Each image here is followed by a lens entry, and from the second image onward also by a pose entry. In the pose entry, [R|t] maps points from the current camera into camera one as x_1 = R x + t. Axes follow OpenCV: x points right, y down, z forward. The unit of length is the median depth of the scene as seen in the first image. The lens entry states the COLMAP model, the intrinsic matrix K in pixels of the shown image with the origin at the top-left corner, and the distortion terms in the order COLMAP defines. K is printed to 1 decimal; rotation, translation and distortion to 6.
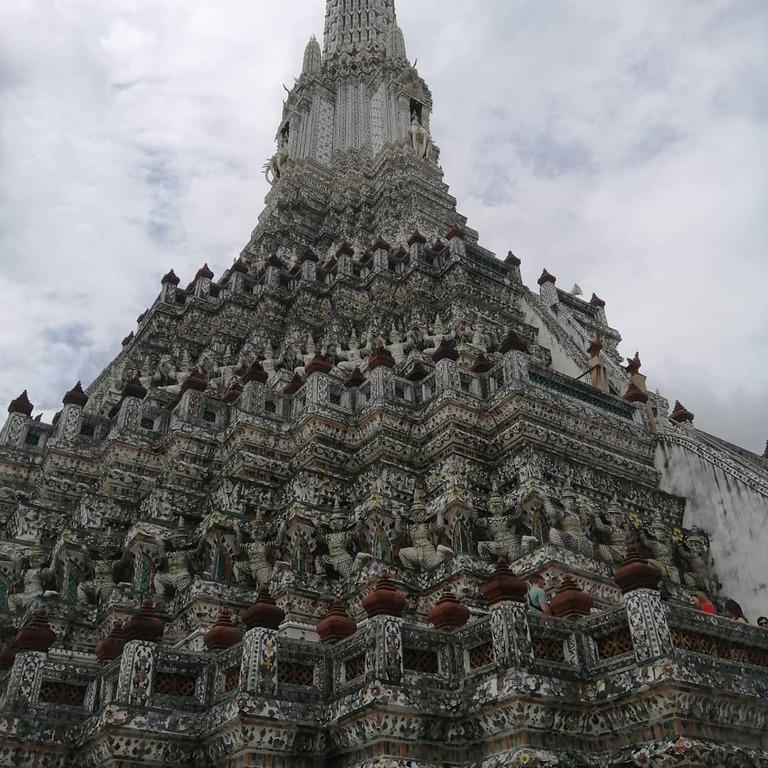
lens RADIAL K [[807.4, 0, 384.5], [0, 807.4, 383.6], [0, 0, 1]] dist [0.062539, 0.000000]
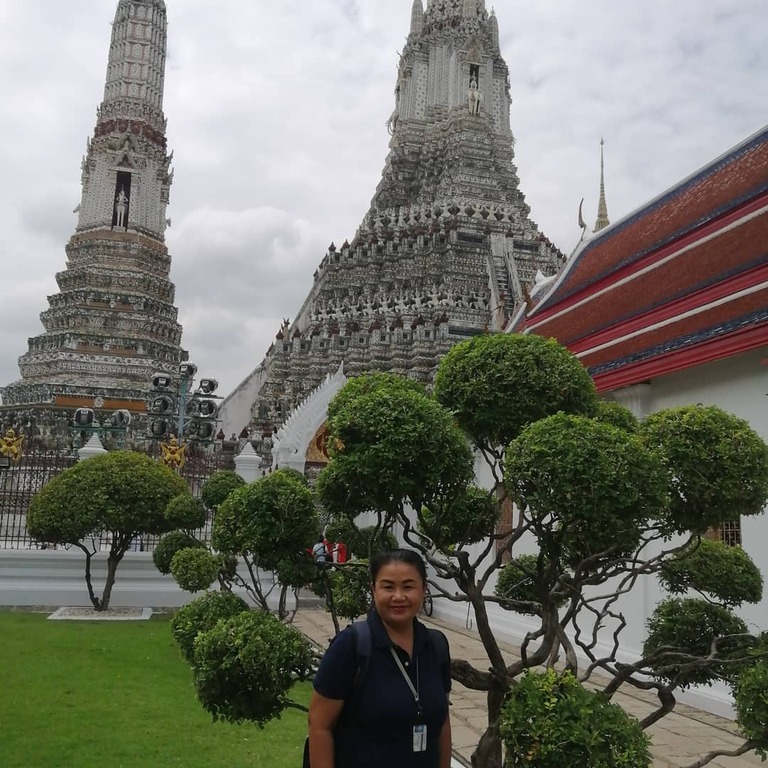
lens RADIAL K [[807.4, 0, 383.8], [0, 807.4, 384.0], [0, 0, 1]] dist [0.062539, 0.000000]
pose [[0.946692, 0.005596, -0.322092, 0.565426], [0.127385, 0.911853, 0.390252, -0.623940], [0.295885, -0.410478, 0.862531, -0.971153]]
